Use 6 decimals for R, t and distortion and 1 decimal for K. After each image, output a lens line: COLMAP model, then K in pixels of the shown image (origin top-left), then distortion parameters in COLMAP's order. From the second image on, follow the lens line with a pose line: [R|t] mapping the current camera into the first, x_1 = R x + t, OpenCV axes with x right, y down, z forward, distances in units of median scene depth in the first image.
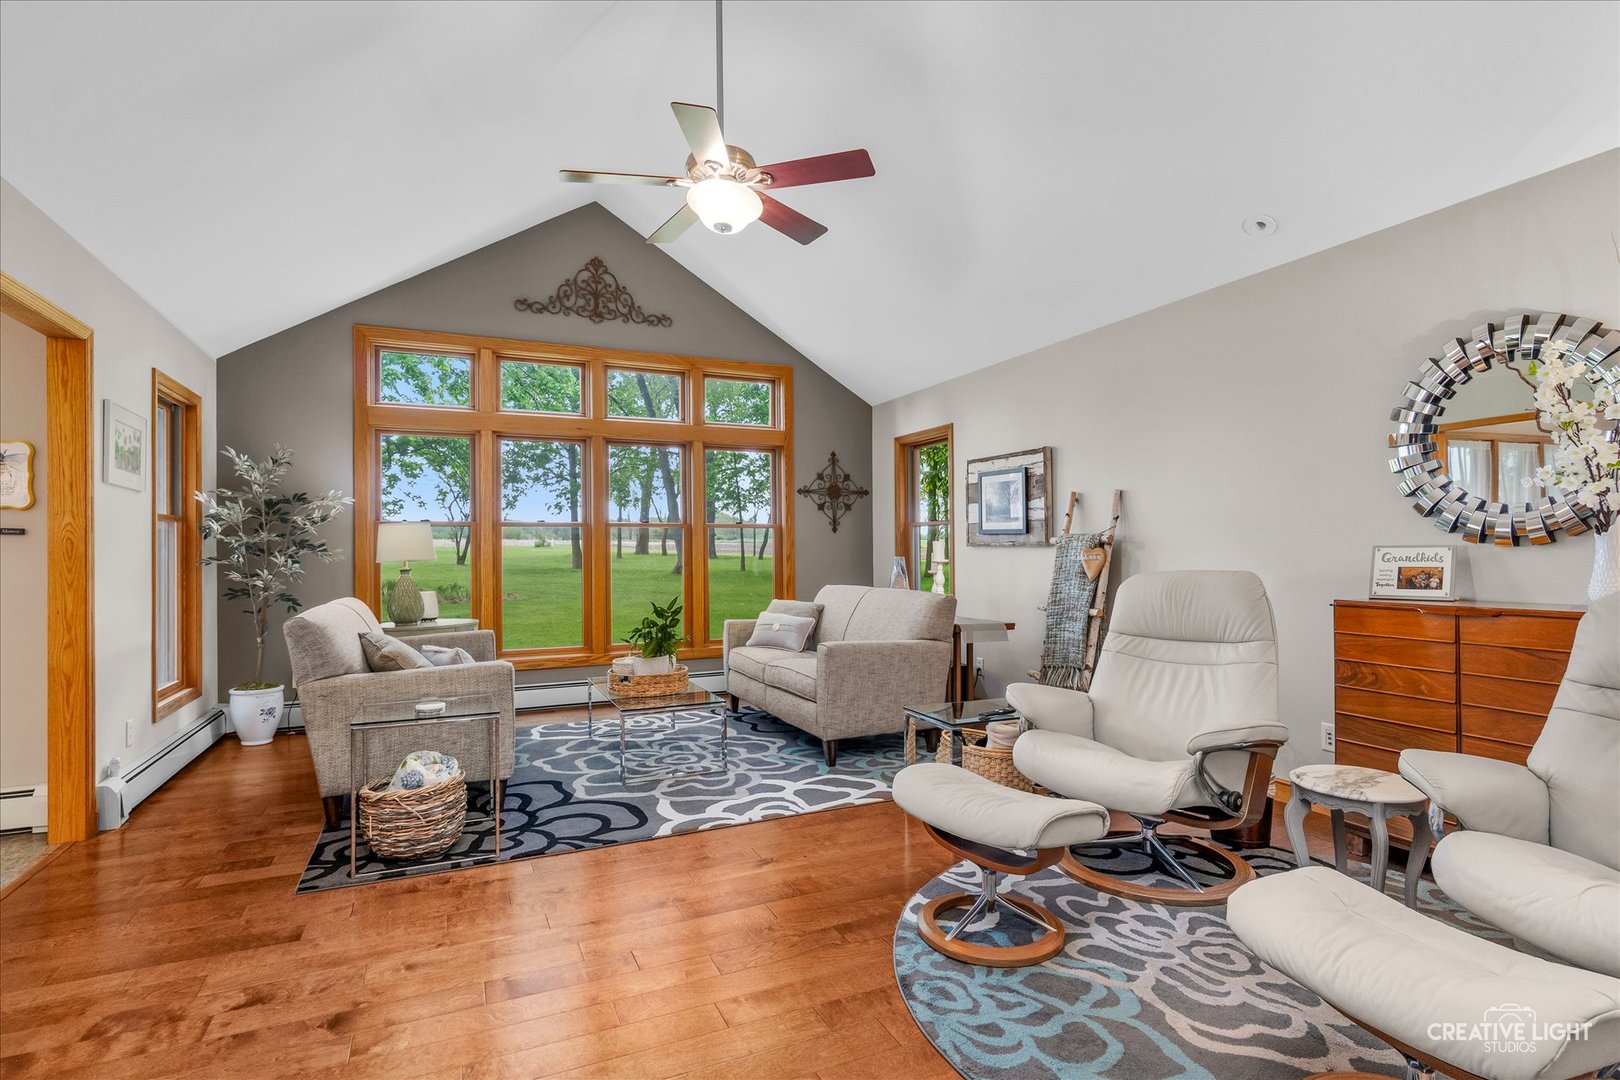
lens RADIAL K [[806.3, 0, 803.9], [0, 806.3, 545.7], [0, 0, 1]] dist [-0.002227, -0.000337]
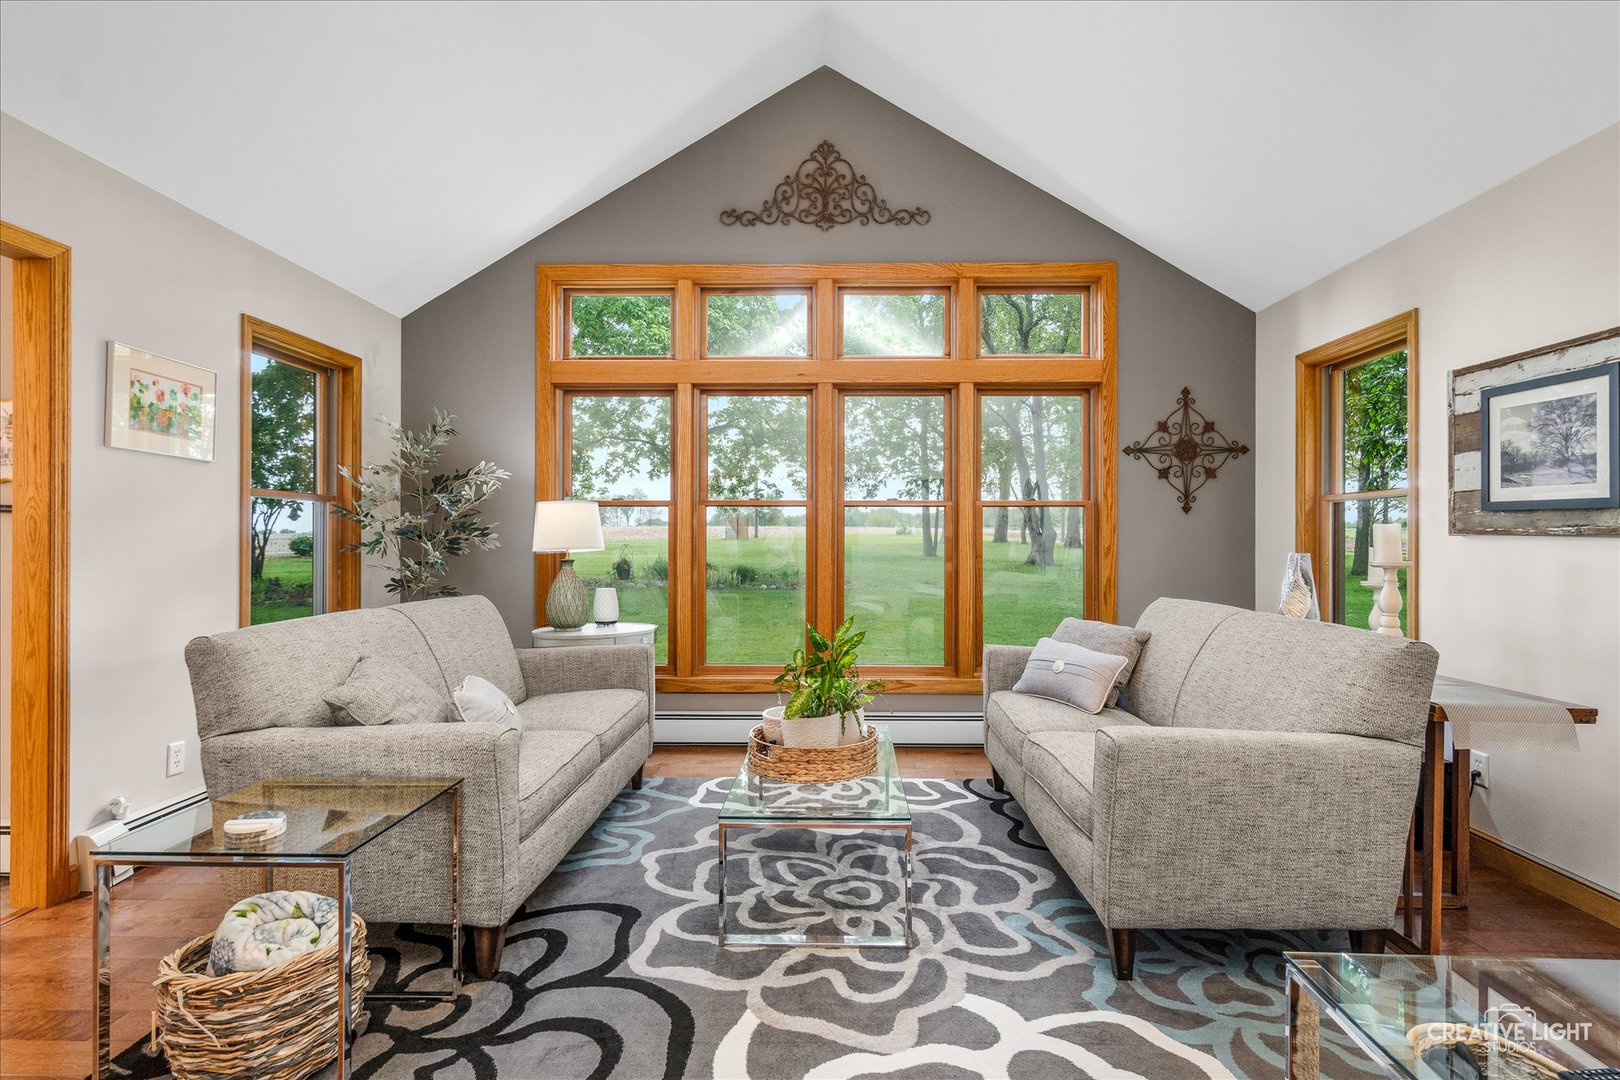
lens RADIAL K [[806.3, 0, 803.3], [0, 806.3, 539.0], [0, 0, 1]] dist [-0.002227, -0.000337]
pose [[0.900202, 0.007776, -0.435403, 0.054582], [-0.005139, 0.999961, 0.007234, 0.001748], [0.435442, -0.004275, 0.900207, 0.365571]]
